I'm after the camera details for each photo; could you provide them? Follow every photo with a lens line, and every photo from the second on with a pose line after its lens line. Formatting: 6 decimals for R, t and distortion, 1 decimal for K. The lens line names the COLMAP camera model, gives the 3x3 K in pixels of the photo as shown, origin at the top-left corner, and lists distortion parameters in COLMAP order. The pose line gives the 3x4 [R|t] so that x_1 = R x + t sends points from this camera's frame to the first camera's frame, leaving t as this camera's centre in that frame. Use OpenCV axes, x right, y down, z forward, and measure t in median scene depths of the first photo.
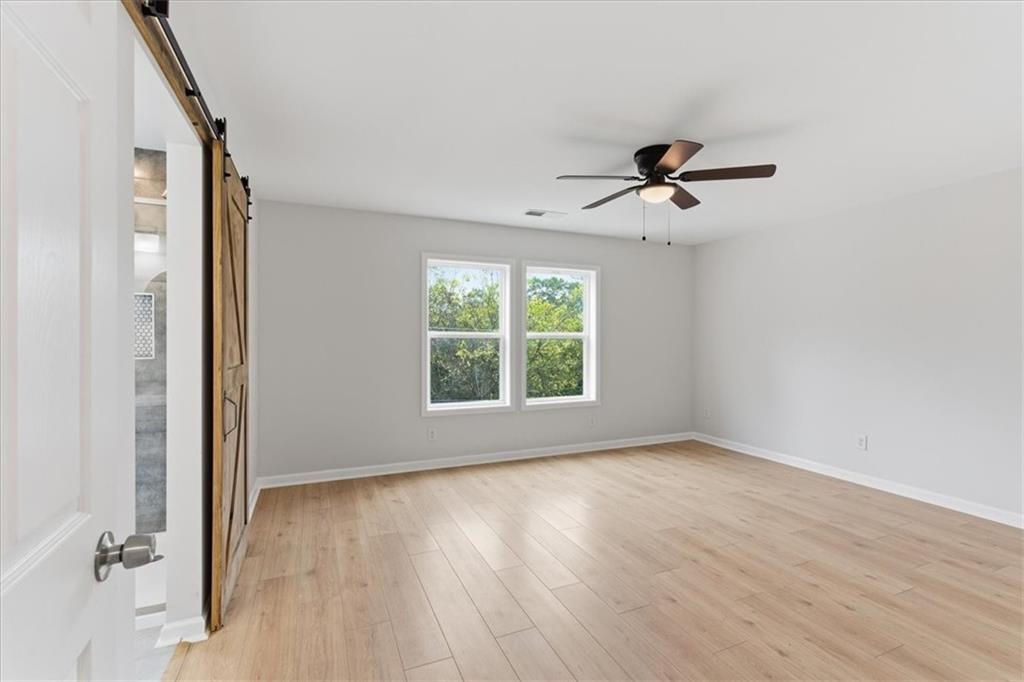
lens RADIAL K [[441.7, 0, 512.9], [0, 441.7, 336.5], [0, 0, 1]] dist [0.002715, 0.000704]
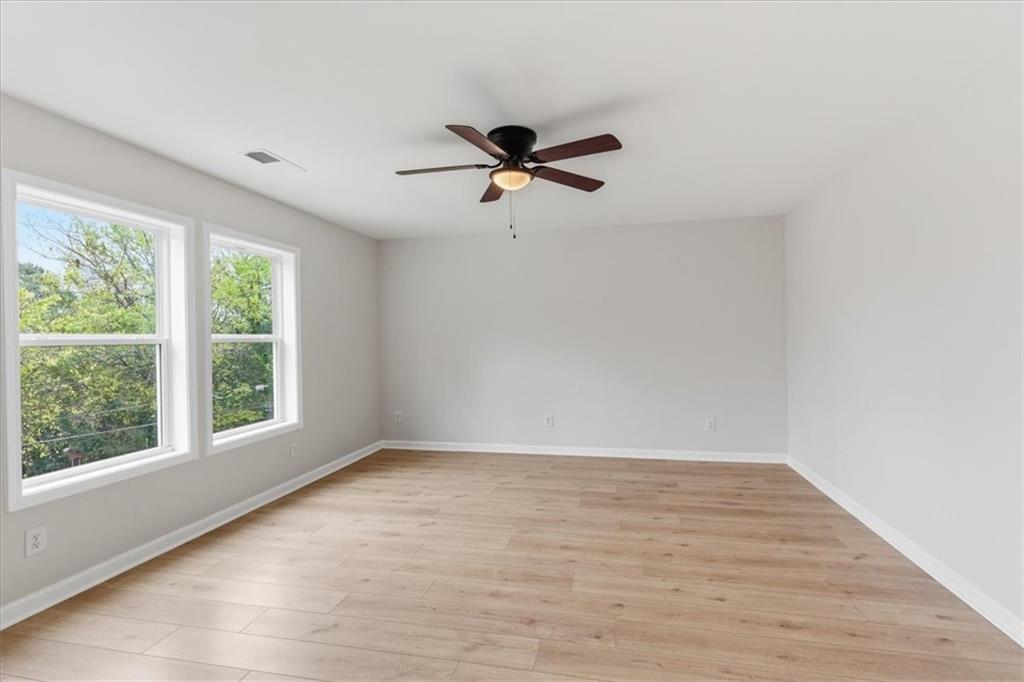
lens RADIAL K [[461.1, 0, 512.0], [0, 461.1, 341.0], [0, 0, 1]] dist [0.002421, 0.000570]
pose [[0.605720, -0.018158, 0.795471, -0.305572], [0.014394, 0.999826, 0.011862, -0.002321], [-0.795548, 0.004266, 0.605876, 0.296344]]
